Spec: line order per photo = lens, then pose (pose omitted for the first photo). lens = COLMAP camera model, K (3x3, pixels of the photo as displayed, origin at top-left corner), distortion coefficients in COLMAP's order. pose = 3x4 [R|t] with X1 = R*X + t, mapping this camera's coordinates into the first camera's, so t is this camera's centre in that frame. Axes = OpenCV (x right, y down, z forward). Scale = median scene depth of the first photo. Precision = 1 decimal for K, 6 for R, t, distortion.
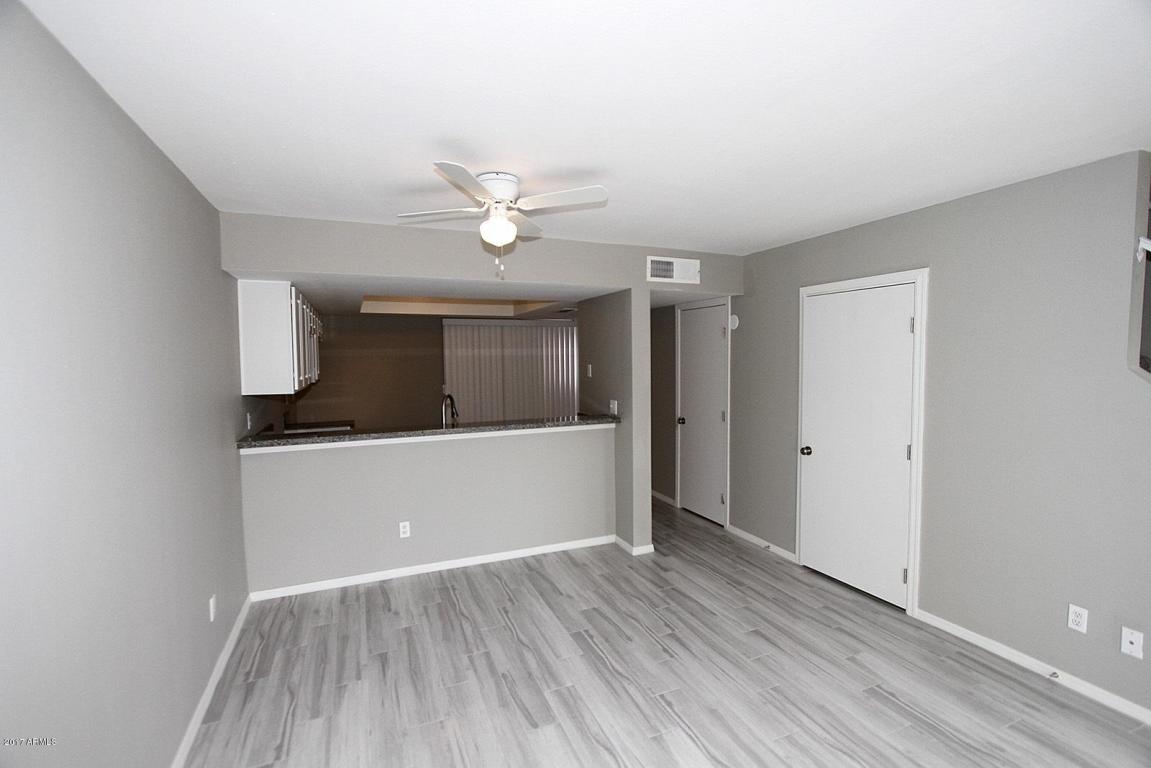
lens RADIAL K [[527.2, 0, 581.7], [0, 527.2, 384.5], [0, 0, 1]] dist [-0.003139, -0.000381]
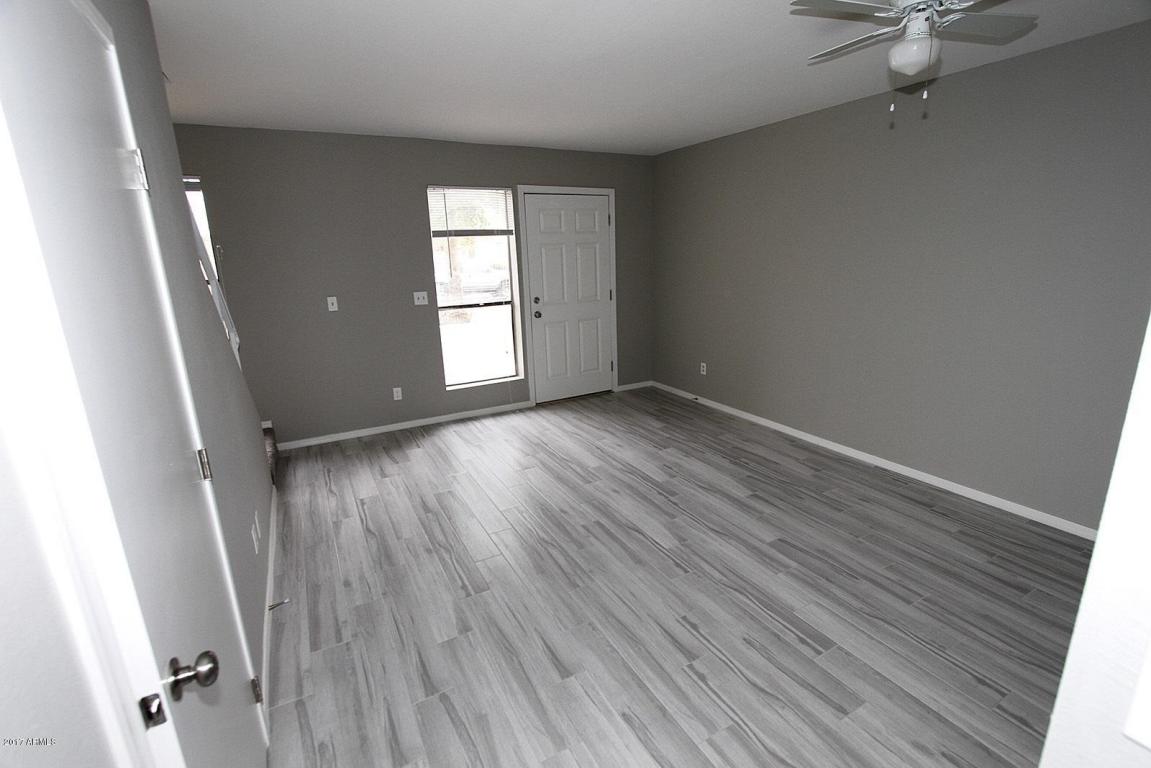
lens RADIAL K [[527.2, 0, 578.5], [0, 527.2, 382.6], [0, 0, 1]] dist [-0.003139, -0.000381]
pose [[-0.995250, 0.057263, -0.078727, 0.345879], [0.031740, 0.955386, 0.293651, -0.064545], [0.092030, 0.289757, -0.952665, 1.519188]]
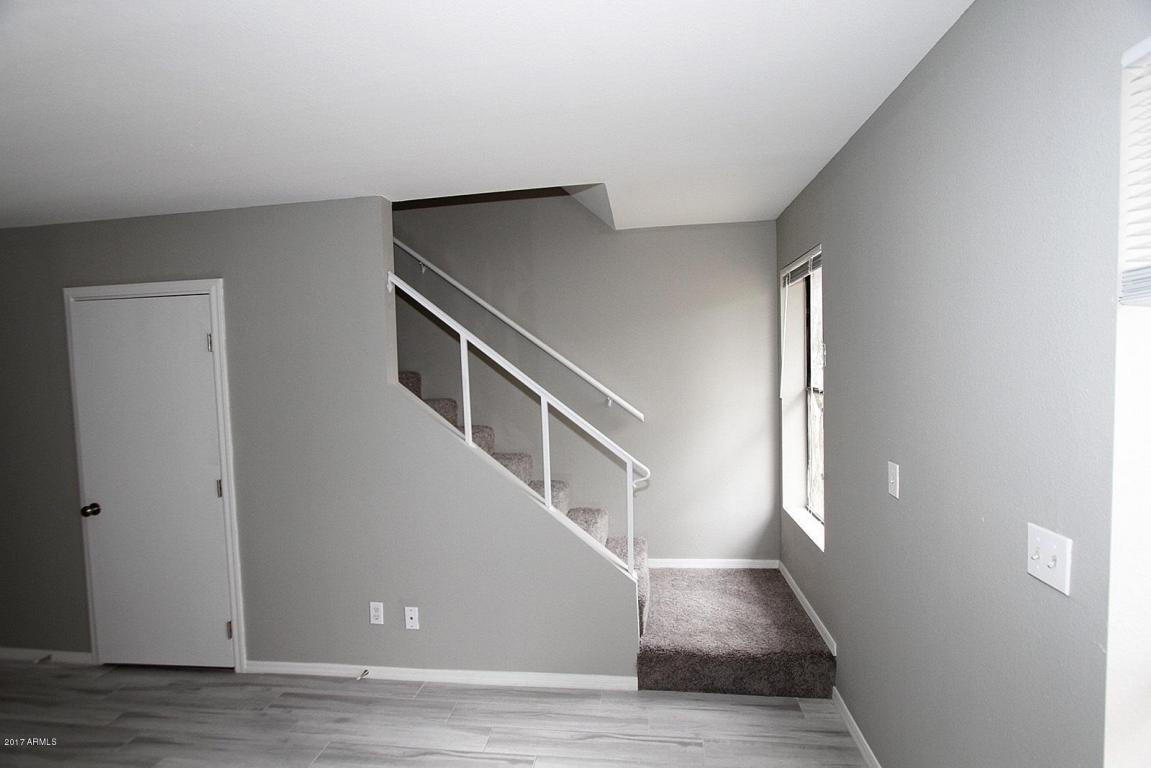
lens RADIAL K [[527.2, 0, 577.1], [0, 527.2, 387.6], [0, 0, 1]] dist [-0.003139, -0.000381]
pose [[0.514082, -0.043057, 0.856660, 0.193372], [0.071854, 0.997391, 0.007011, -0.000946], [-0.854726, 0.057951, 0.515834, 0.039347]]
